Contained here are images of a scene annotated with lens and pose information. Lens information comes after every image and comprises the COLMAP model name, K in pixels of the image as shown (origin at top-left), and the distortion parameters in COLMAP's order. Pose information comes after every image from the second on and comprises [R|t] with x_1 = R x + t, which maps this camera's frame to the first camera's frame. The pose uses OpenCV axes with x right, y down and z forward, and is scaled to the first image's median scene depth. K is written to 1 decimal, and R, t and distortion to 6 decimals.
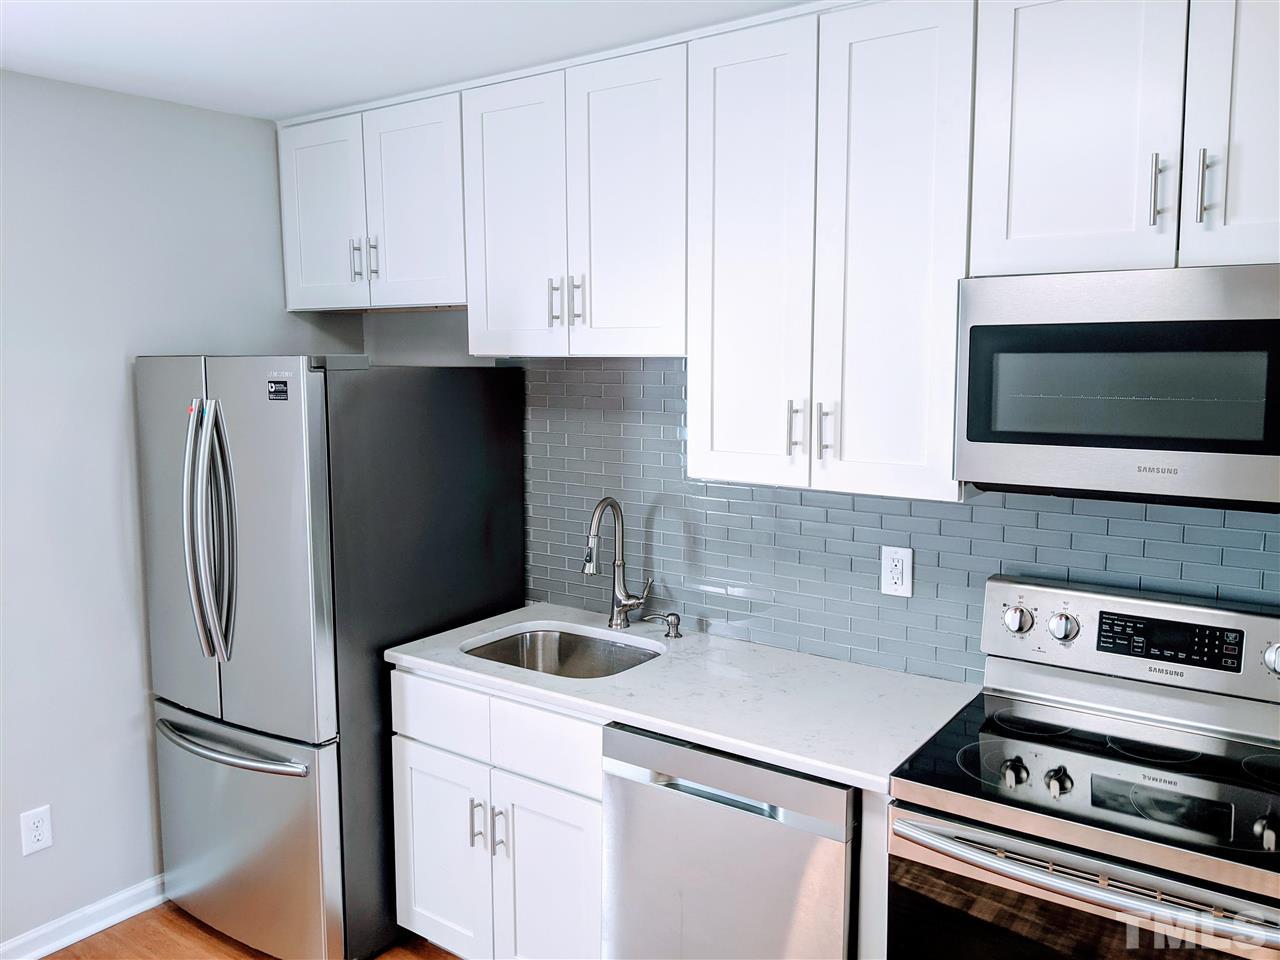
lens RADIAL K [[996.2, 0, 632.8], [0, 996.2, 472.7], [0, 0, 1]] dist [0.083725, -0.170442]
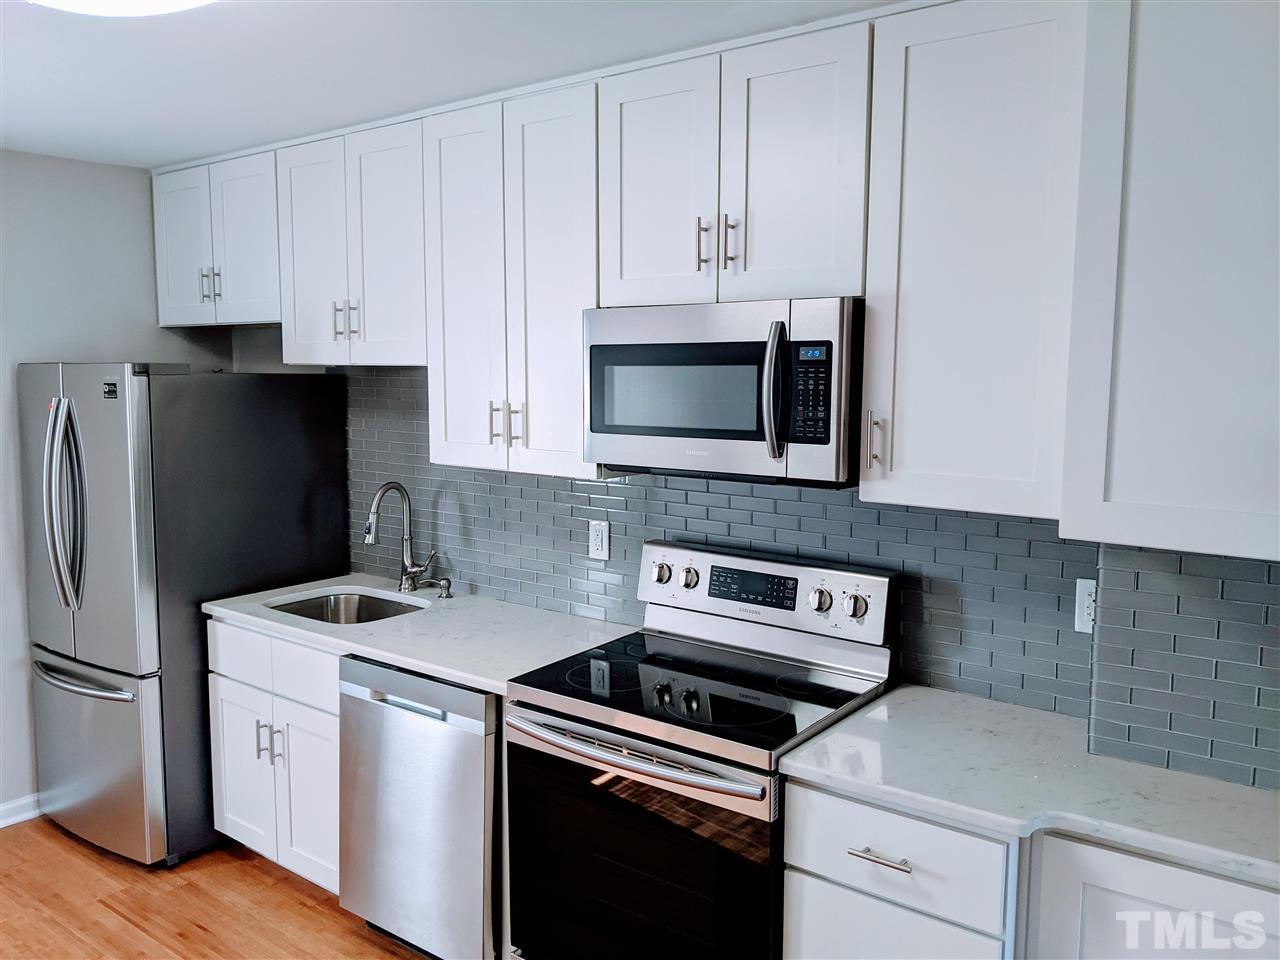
lens RADIAL K [[1019.5, 0, 641.1], [0, 1019.5, 471.0], [0, 0, 1]] dist [0.031697, -0.073582]
pose [[0.999591, 0.007342, -0.027632, 0.323216], [-0.007750, 0.999862, -0.014691, 0.029004], [0.027520, 0.014899, 0.999510, -0.240172]]
